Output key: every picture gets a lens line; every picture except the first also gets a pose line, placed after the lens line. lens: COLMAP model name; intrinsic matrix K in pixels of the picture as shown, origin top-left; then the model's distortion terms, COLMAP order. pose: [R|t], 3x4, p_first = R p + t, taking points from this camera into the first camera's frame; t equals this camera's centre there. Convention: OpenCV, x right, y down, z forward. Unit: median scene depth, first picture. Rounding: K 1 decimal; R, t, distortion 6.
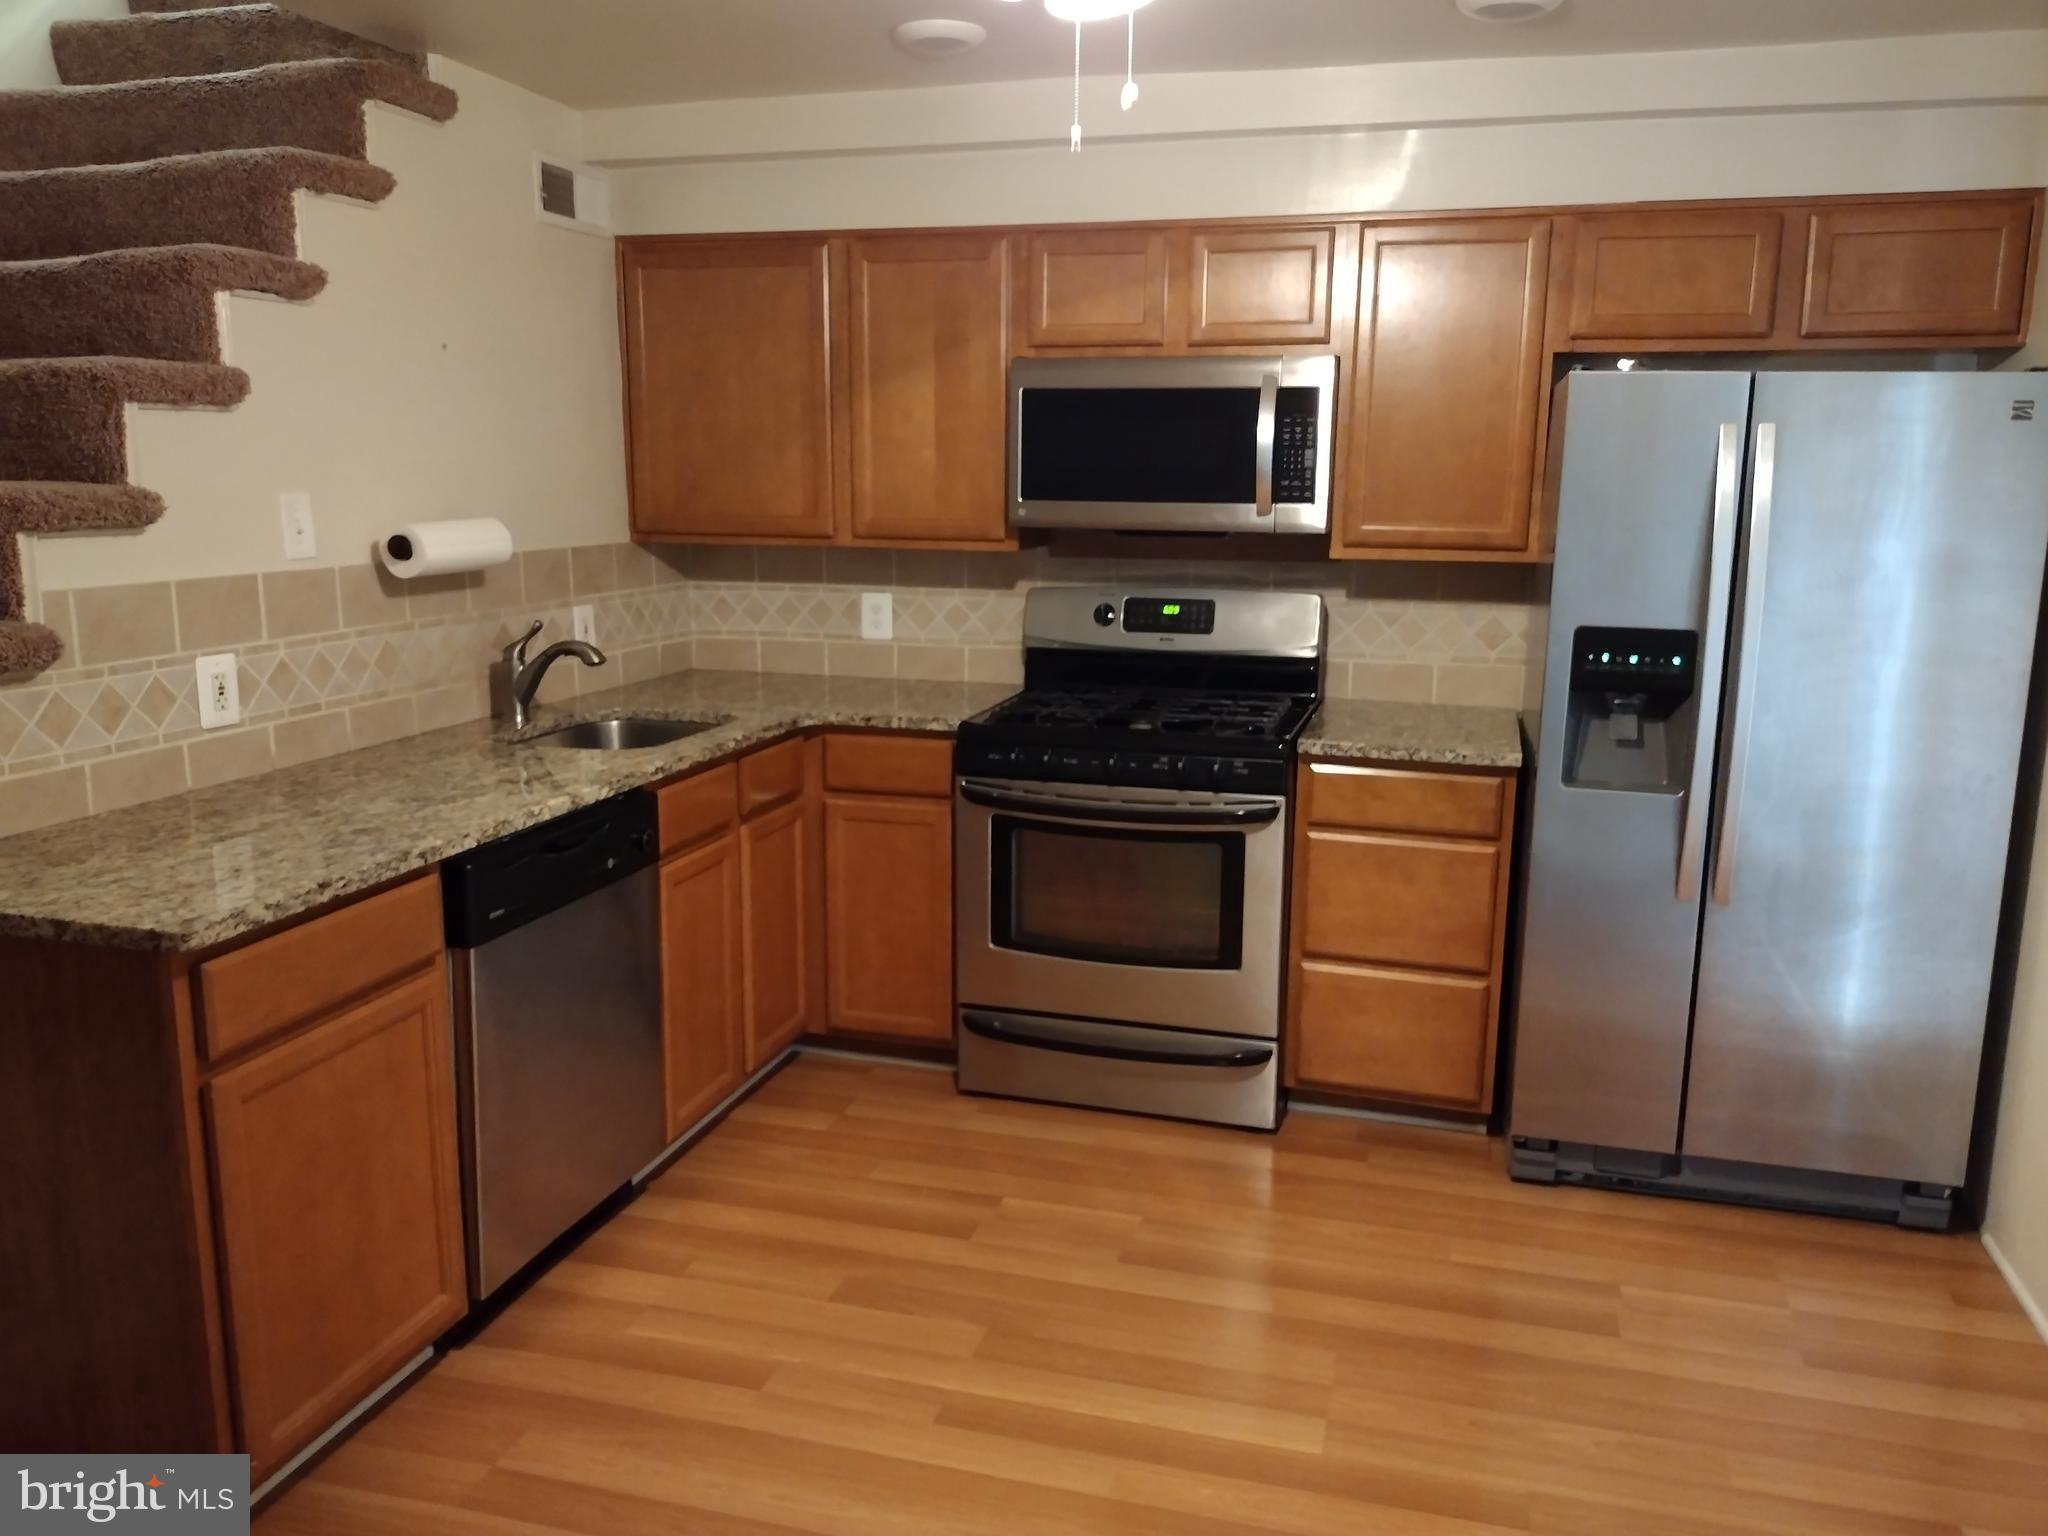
lens RADIAL K [[1583.0, 0, 1038.9], [0, 1583.0, 758.6], [0, 0, 1]] dist [0.066687, -0.083769]
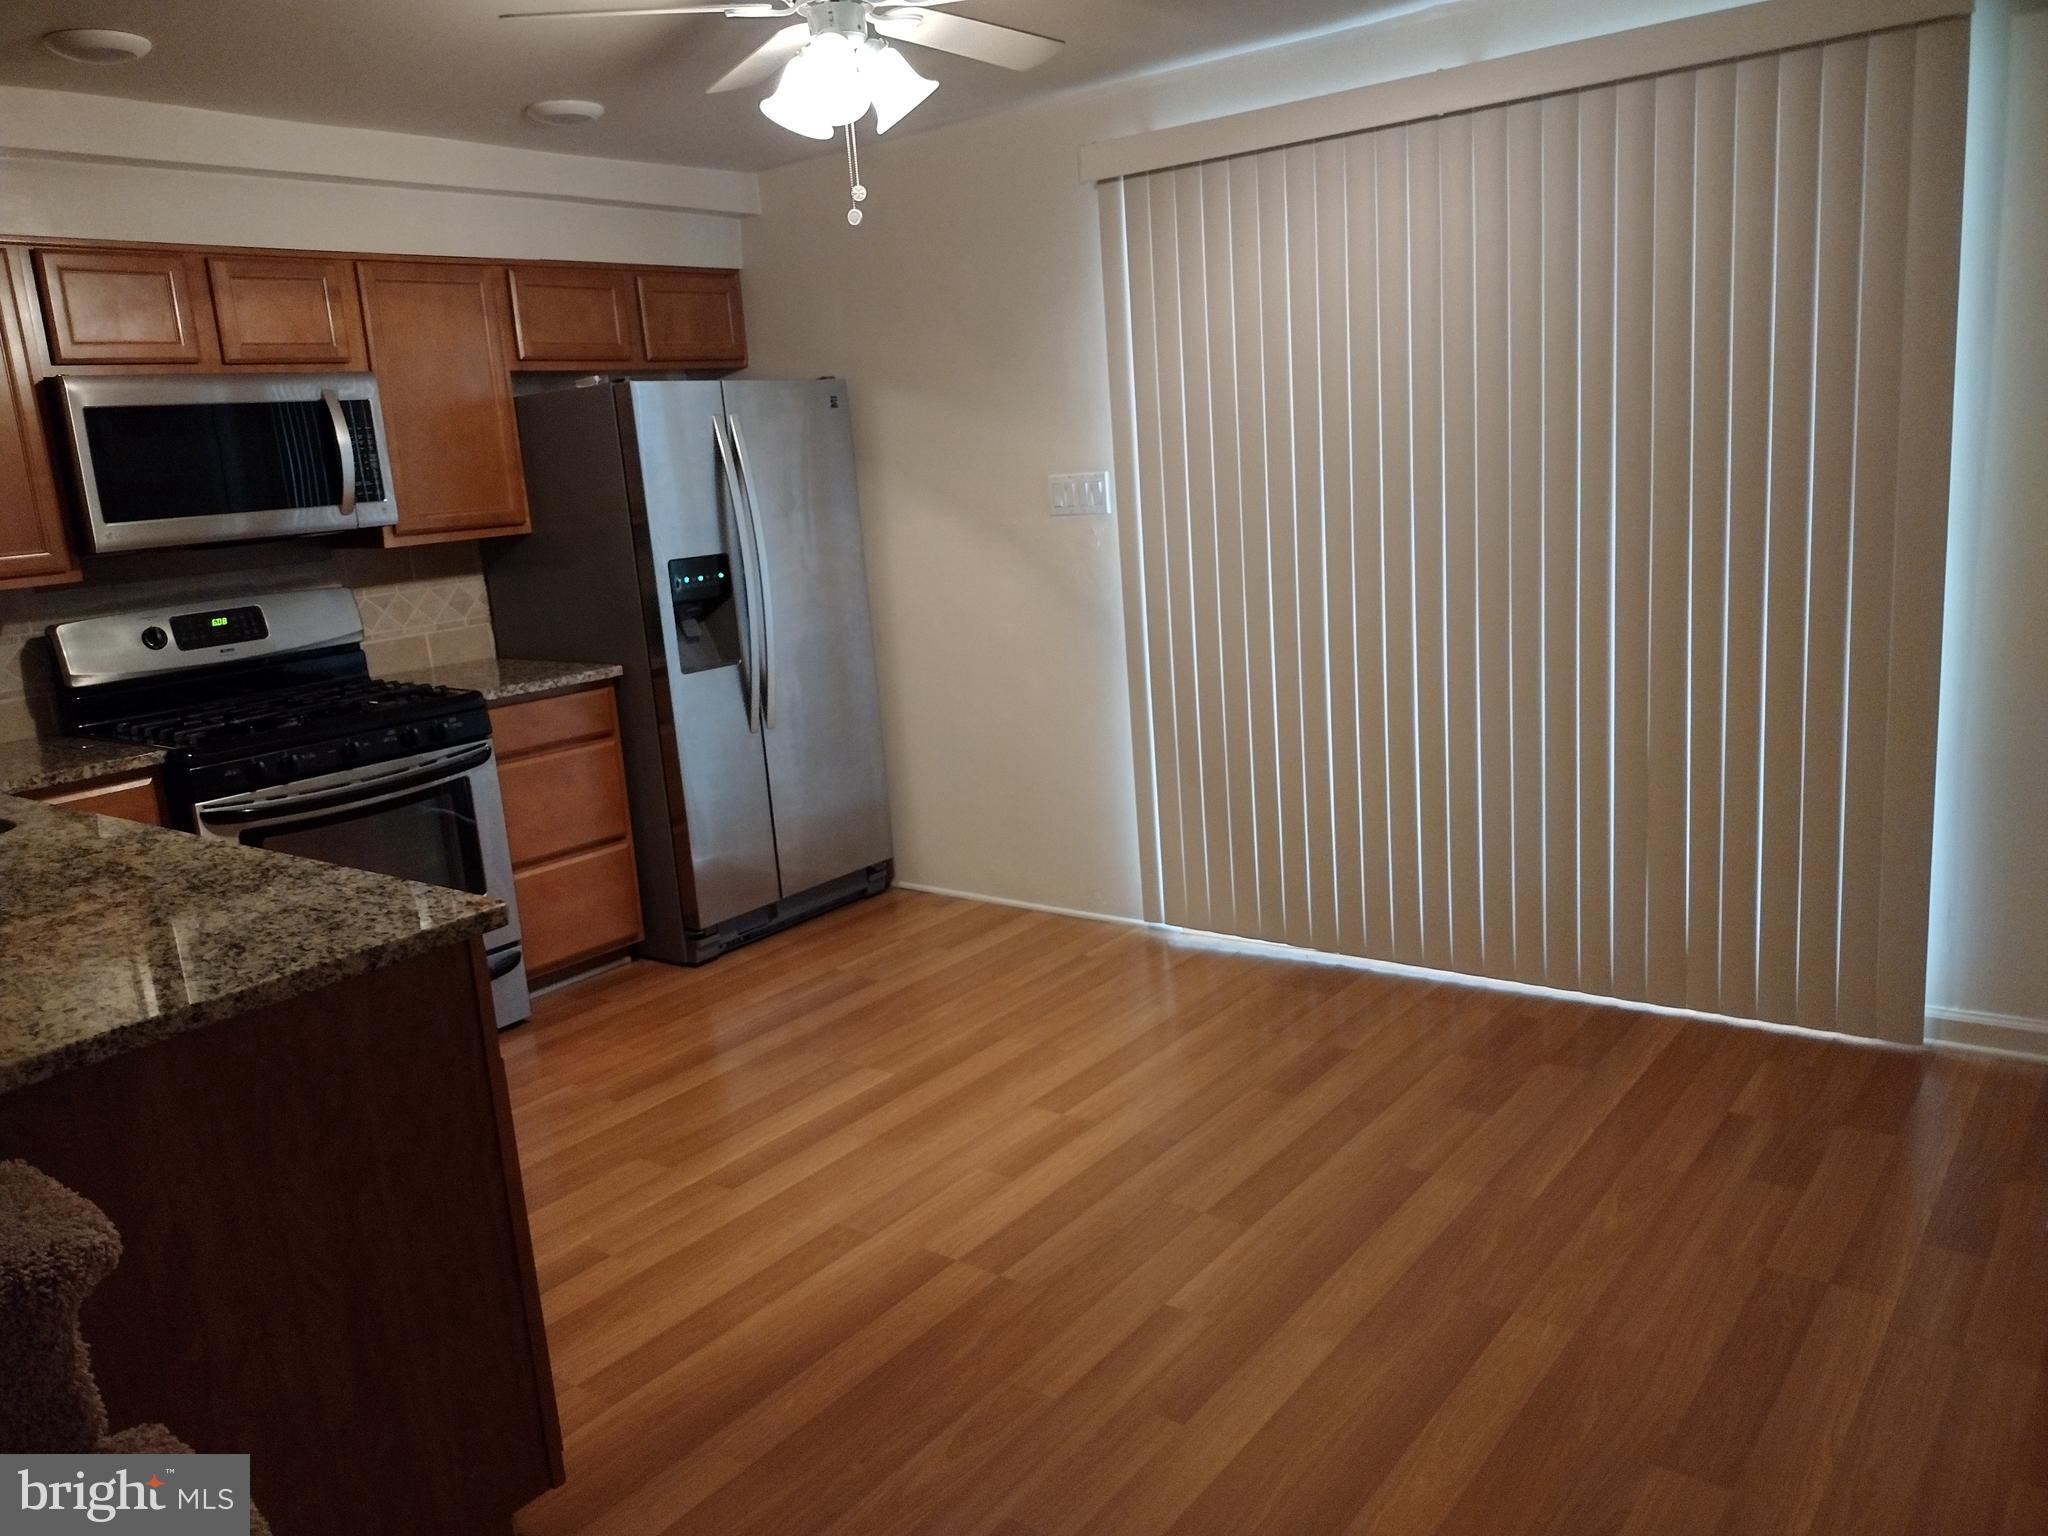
lens RADIAL K [[1533.2, 0, 1024.0], [0, 1533.2, 768.0], [0, 0, 1]] dist [0.063565, -0.067824]
pose [[0.379732, -0.231624, 0.895631, -0.764169], [0.247995, 0.958200, 0.142661, -0.021278], [-0.891237, 0.167939, 0.421300, 0.158761]]
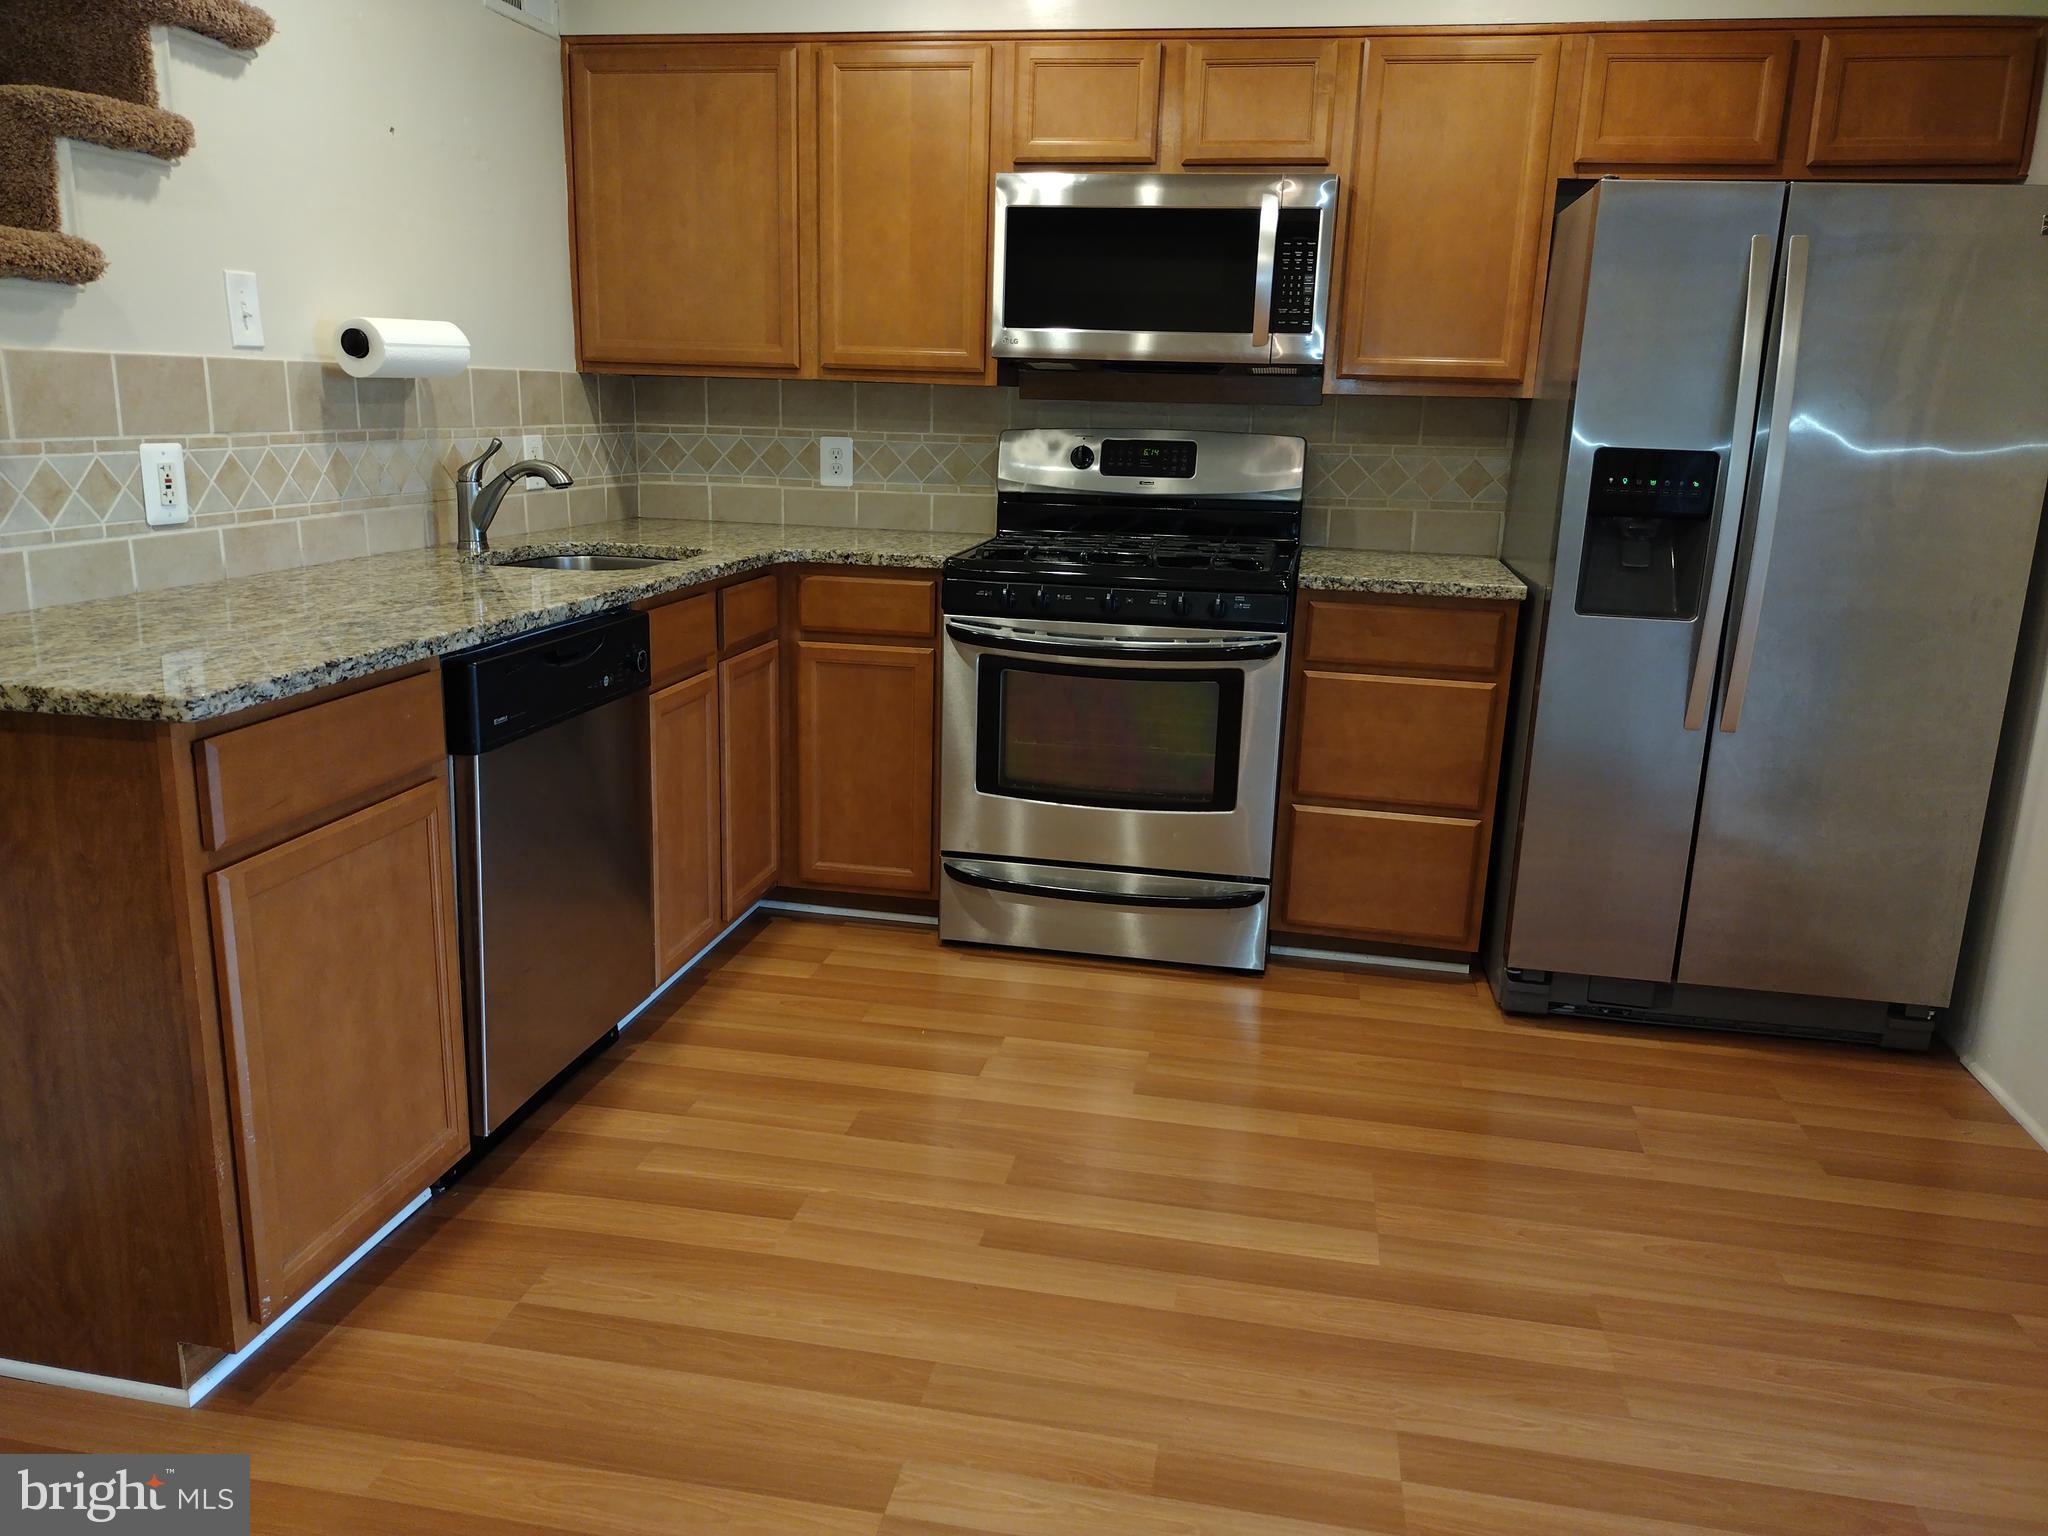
lens RADIAL K [[1533.2, 0, 1024.0], [0, 1533.2, 768.0], [0, 0, 1]] dist [0.063565, -0.067824]
pose [[0.996383, -0.001515, 0.084958, -0.089483], [-0.003101, 0.998527, 0.054176, 0.058888], [-0.084915, -0.054243, 0.994911, 0.067631]]
